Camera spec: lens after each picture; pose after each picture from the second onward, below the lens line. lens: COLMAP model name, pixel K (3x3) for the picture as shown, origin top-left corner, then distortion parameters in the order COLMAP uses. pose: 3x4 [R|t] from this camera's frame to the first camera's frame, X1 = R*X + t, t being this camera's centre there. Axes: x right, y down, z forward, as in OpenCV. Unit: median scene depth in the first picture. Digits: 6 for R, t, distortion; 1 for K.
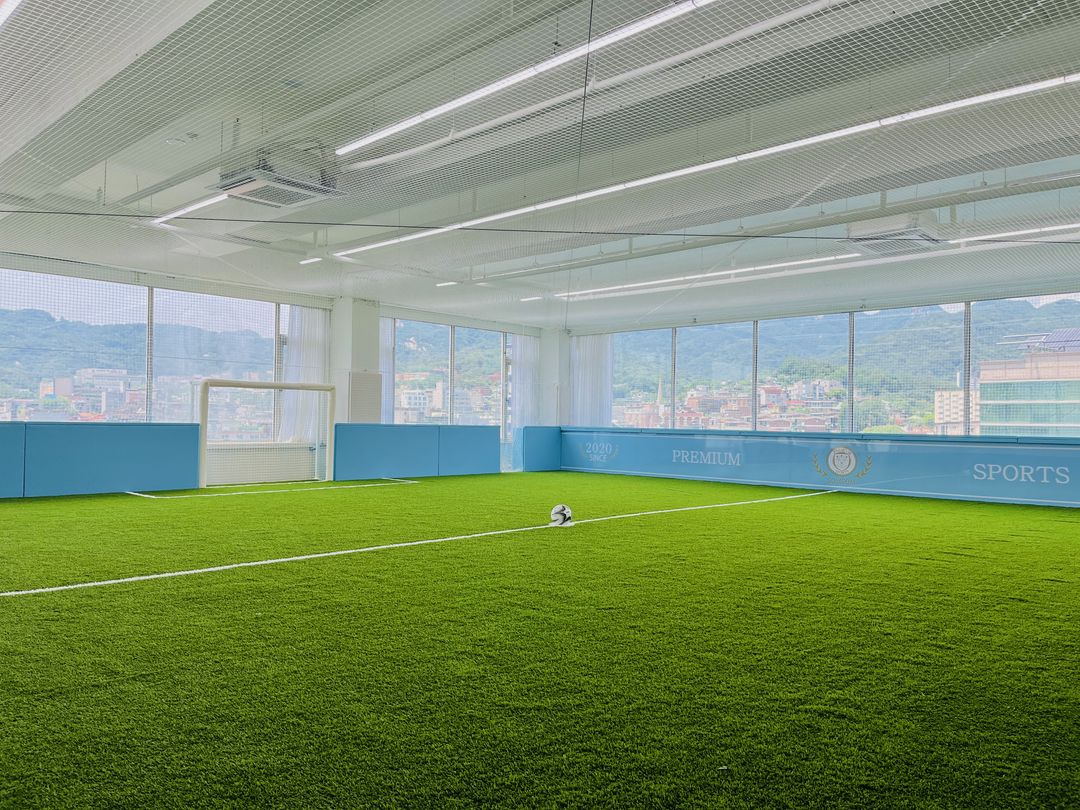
lens RADIAL K [[819.3, 0, 538.5], [0, 819.3, 405.0], [0, 0, 1]] dist [0.044305, -0.003714]
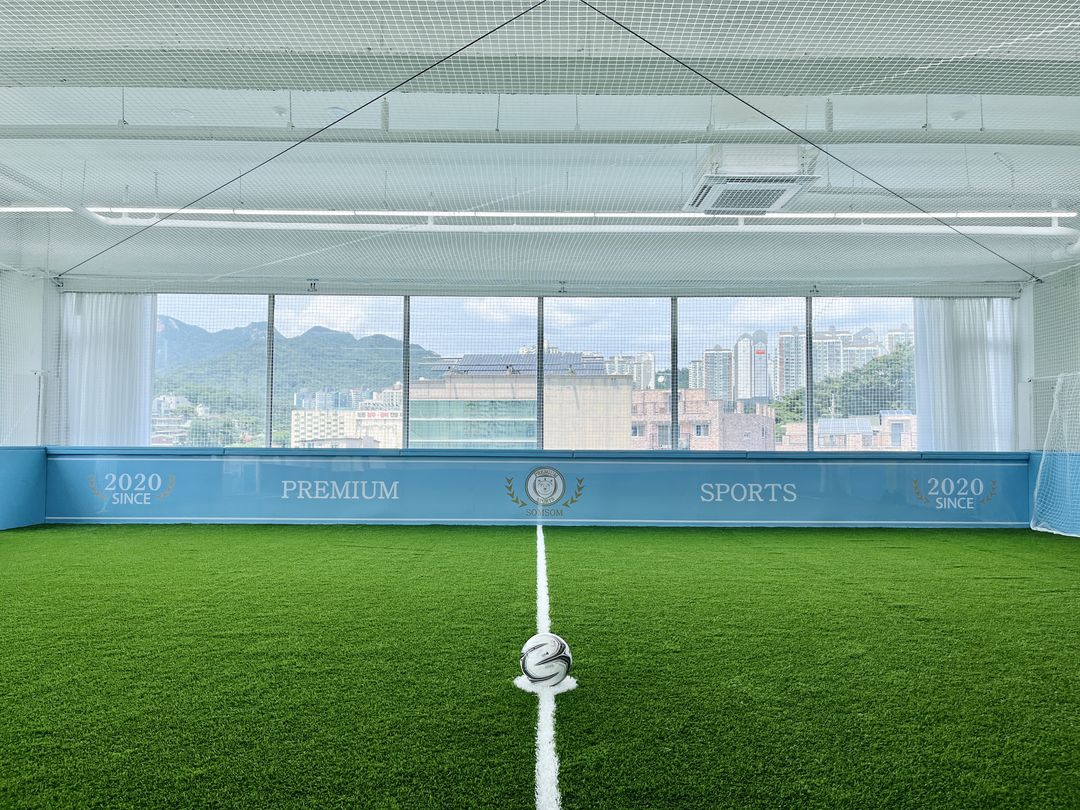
lens RADIAL K [[819.3, 0, 542.1], [0, 819.3, 410.0], [0, 0, 1]] dist [0.044305, -0.003714]
pose [[0.718329, 0.020944, 0.695389, -0.145162], [-0.009727, 0.999751, -0.020063, 0.010462], [-0.695636, 0.007647, 0.718354, 0.393907]]
